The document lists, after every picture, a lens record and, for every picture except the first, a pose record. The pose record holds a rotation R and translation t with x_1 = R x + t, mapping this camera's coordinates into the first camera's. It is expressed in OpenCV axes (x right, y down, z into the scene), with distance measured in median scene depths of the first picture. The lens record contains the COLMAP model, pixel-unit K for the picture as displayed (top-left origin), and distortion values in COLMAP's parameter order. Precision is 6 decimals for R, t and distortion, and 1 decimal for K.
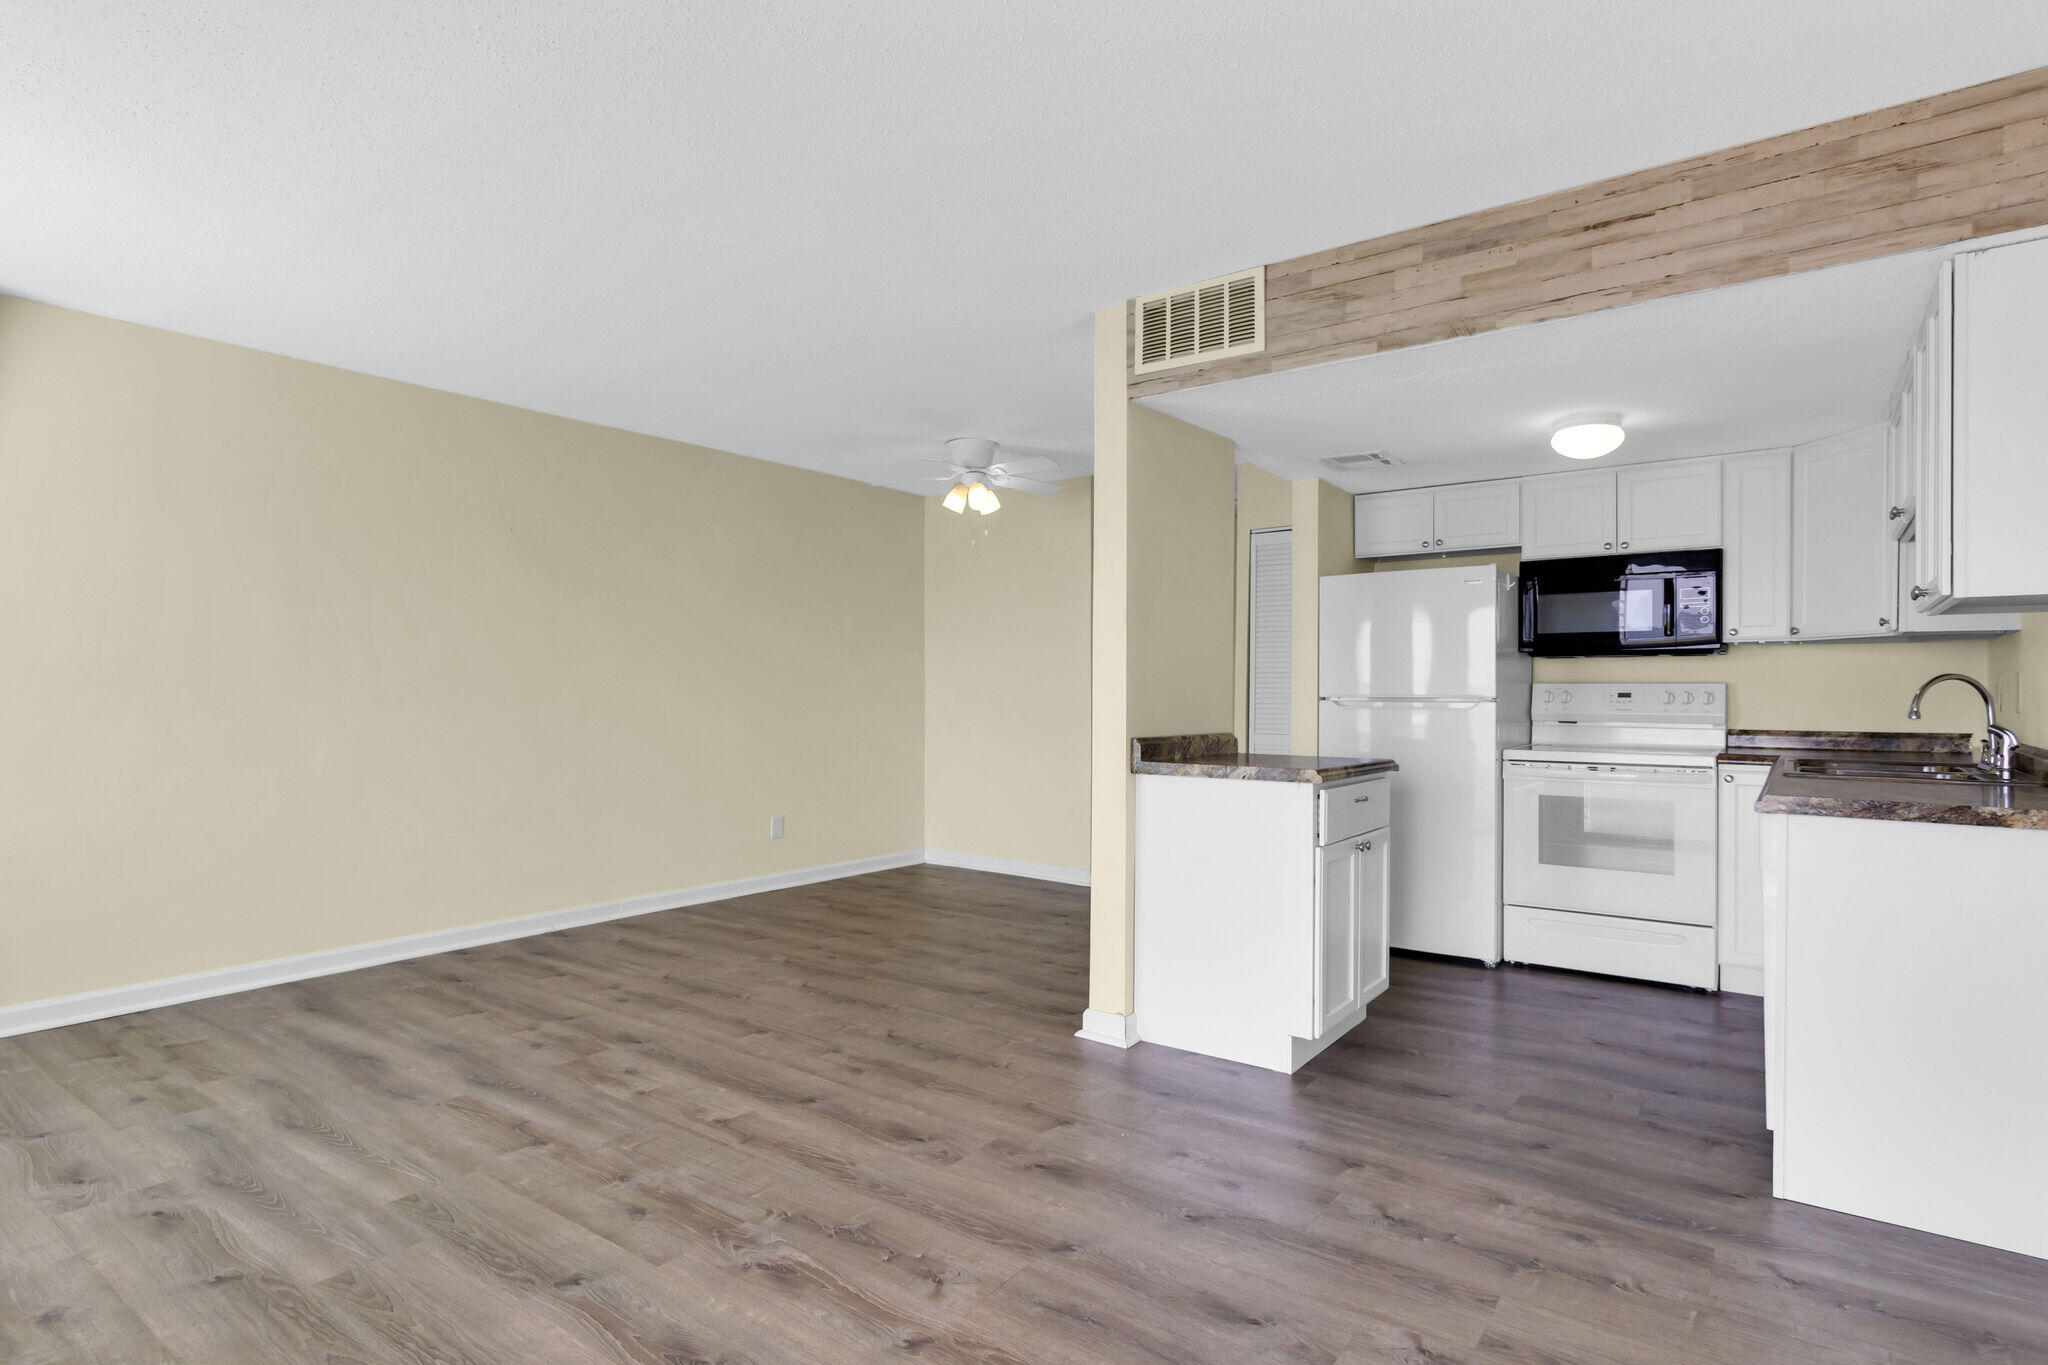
lens RADIAL K [[1056.4, 0, 1044.8], [0, 1056.4, 694.8], [0, 0, 1]] dist [0.007894, -0.004190]
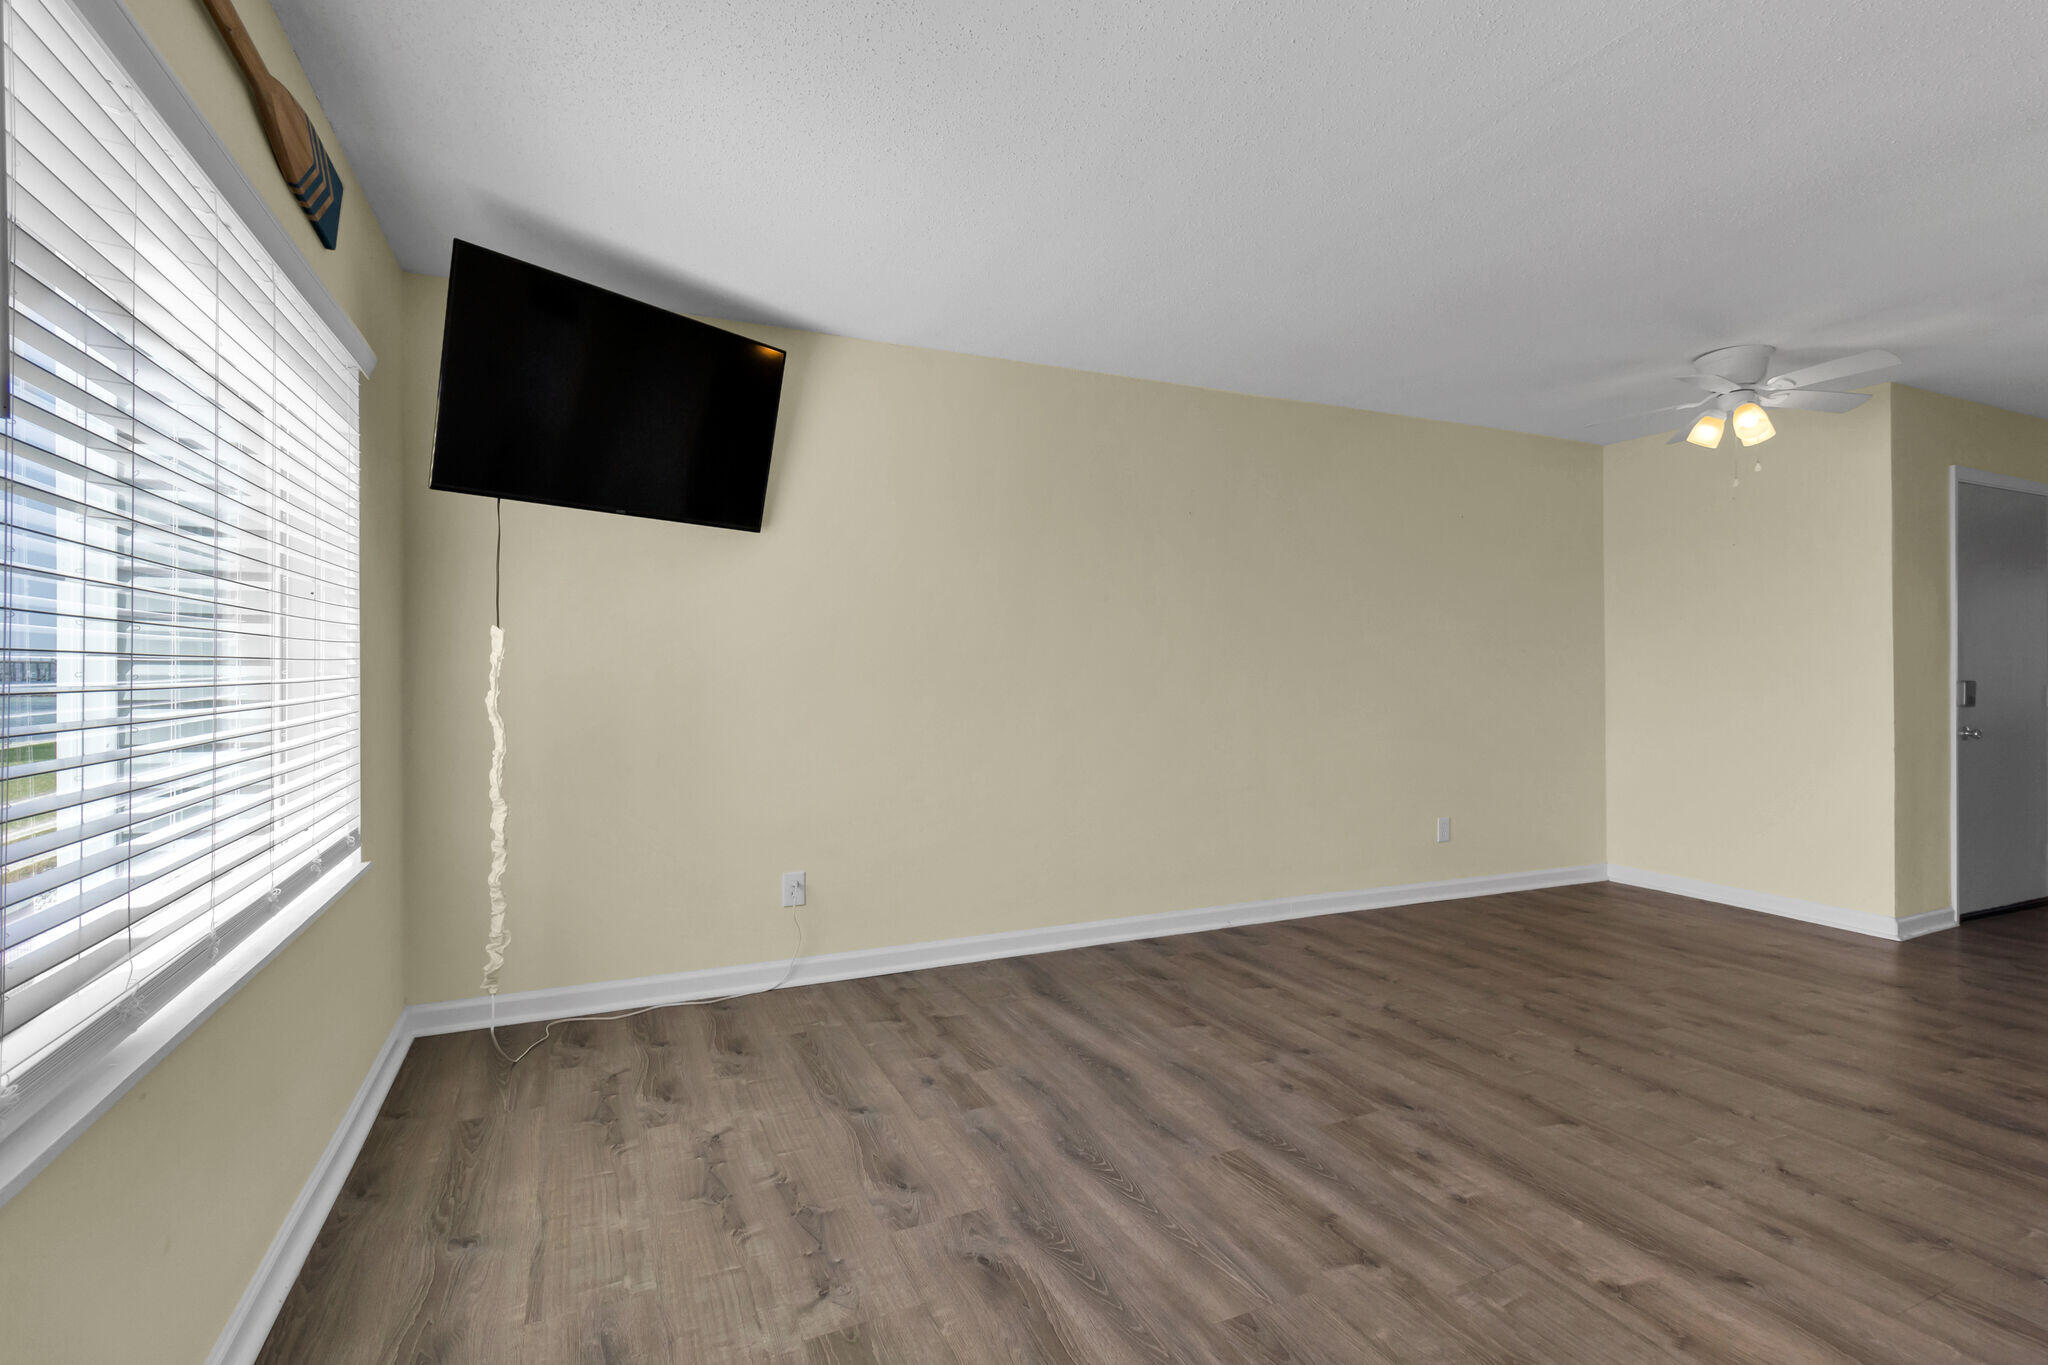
lens RADIAL K [[981.4, 0, 1038.0], [0, 981.4, 667.1], [0, 0, 1]] dist [0.003284, -0.001187]
pose [[0.872910, -0.008355, -0.487809, -0.268501], [0.001830, 0.999902, -0.013852, -0.000364], [0.487877, 0.011198, 0.872840, 0.202633]]
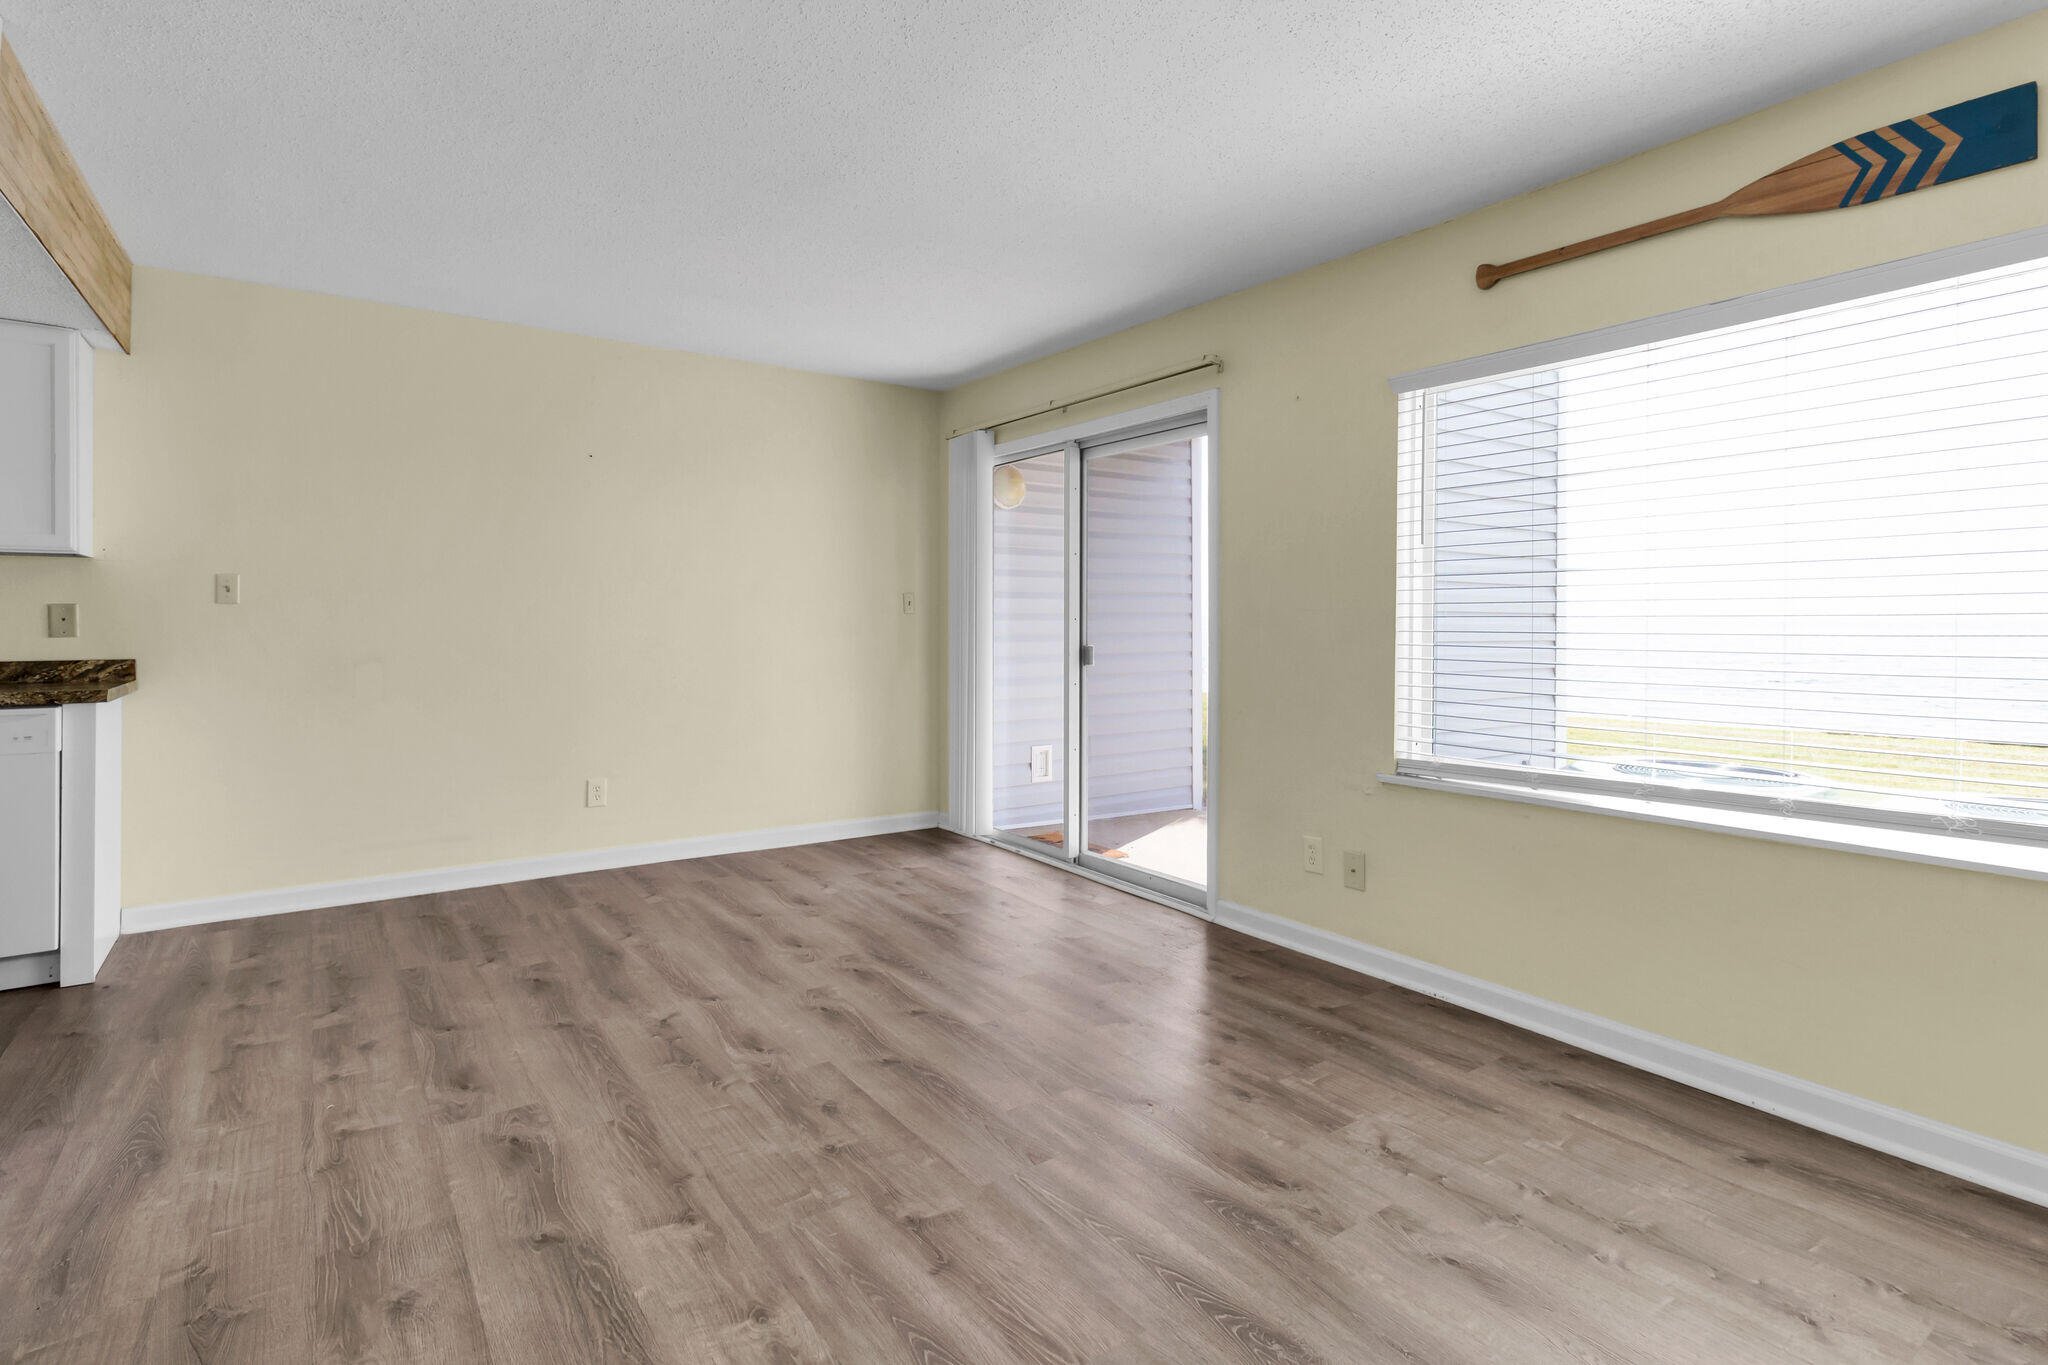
lens RADIAL K [[981.4, 0, 1017.5], [0, 981.4, 625.3], [0, 0, 1]] dist [0.003284, -0.001187]
pose [[-0.948191, -0.011797, 0.317480, -0.615969], [-0.007932, 0.999878, 0.013463, -0.012189], [-0.317601, 0.010248, -0.948169, 1.320429]]
